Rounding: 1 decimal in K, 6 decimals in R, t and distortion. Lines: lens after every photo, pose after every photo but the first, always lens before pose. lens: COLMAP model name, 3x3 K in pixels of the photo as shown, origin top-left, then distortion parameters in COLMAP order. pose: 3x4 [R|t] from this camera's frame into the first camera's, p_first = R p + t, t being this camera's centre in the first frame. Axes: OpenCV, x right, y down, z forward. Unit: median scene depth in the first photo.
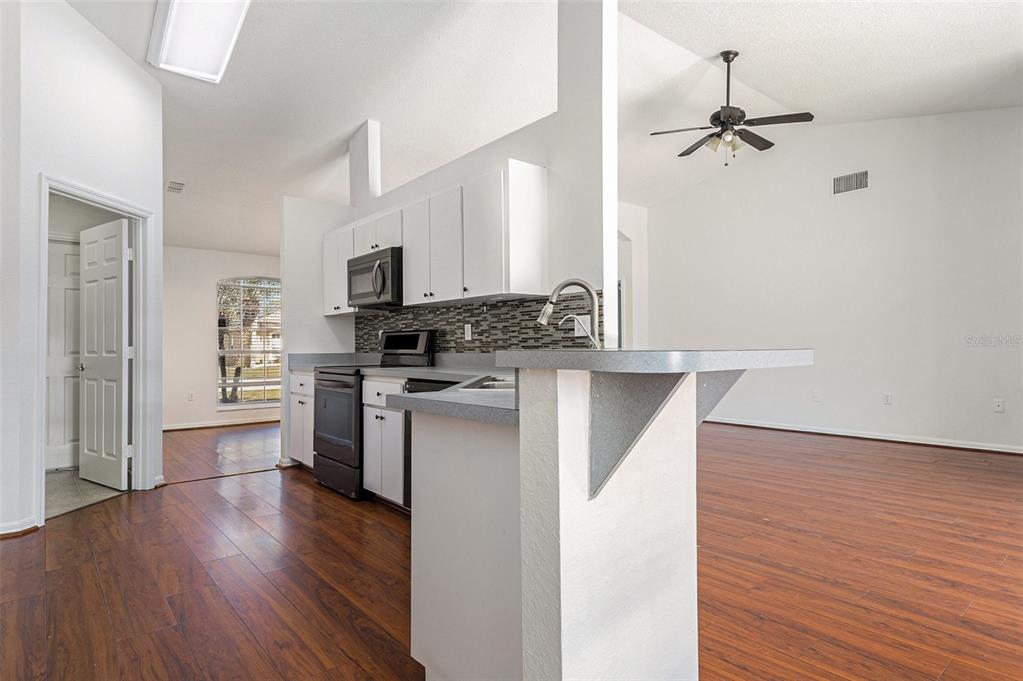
lens RADIAL K [[553.1, 0, 514.6], [0, 553.1, 345.3], [0, 0, 1]] dist [0.018668, -0.000692]
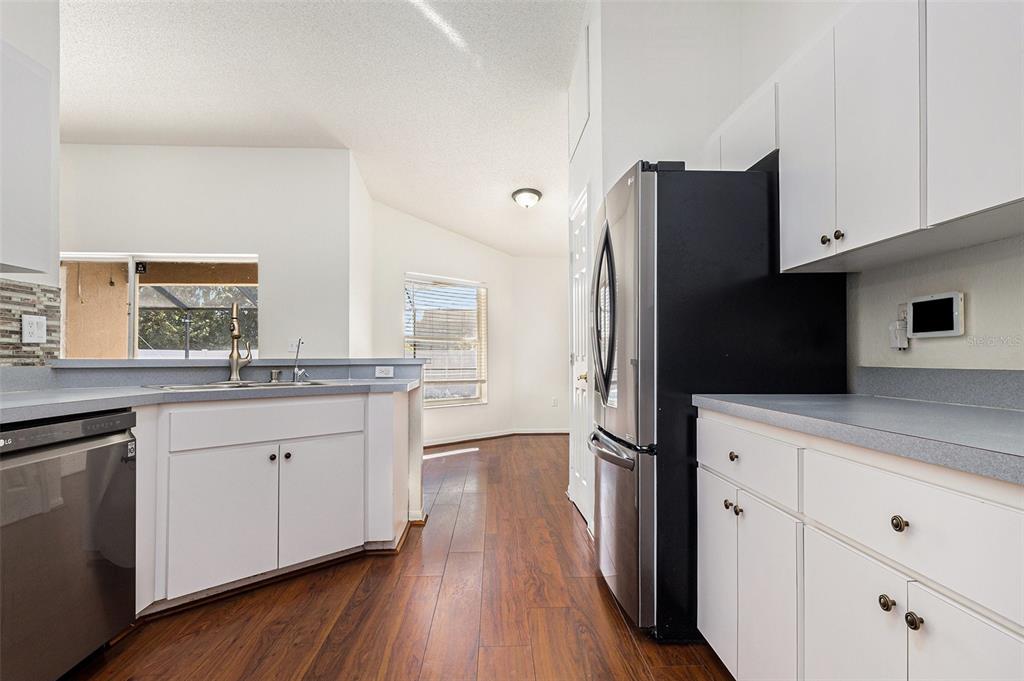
lens RADIAL K [[558.3, 0, 529.6], [0, 558.3, 350.8], [0, 0, 1]] dist [0.042144, -0.000955]
pose [[-0.801630, 0.008931, 0.597753, -1.124019], [-0.000067, 0.999887, -0.015029, 0.007721], [-0.597820, -0.012088, -0.801539, 1.551340]]
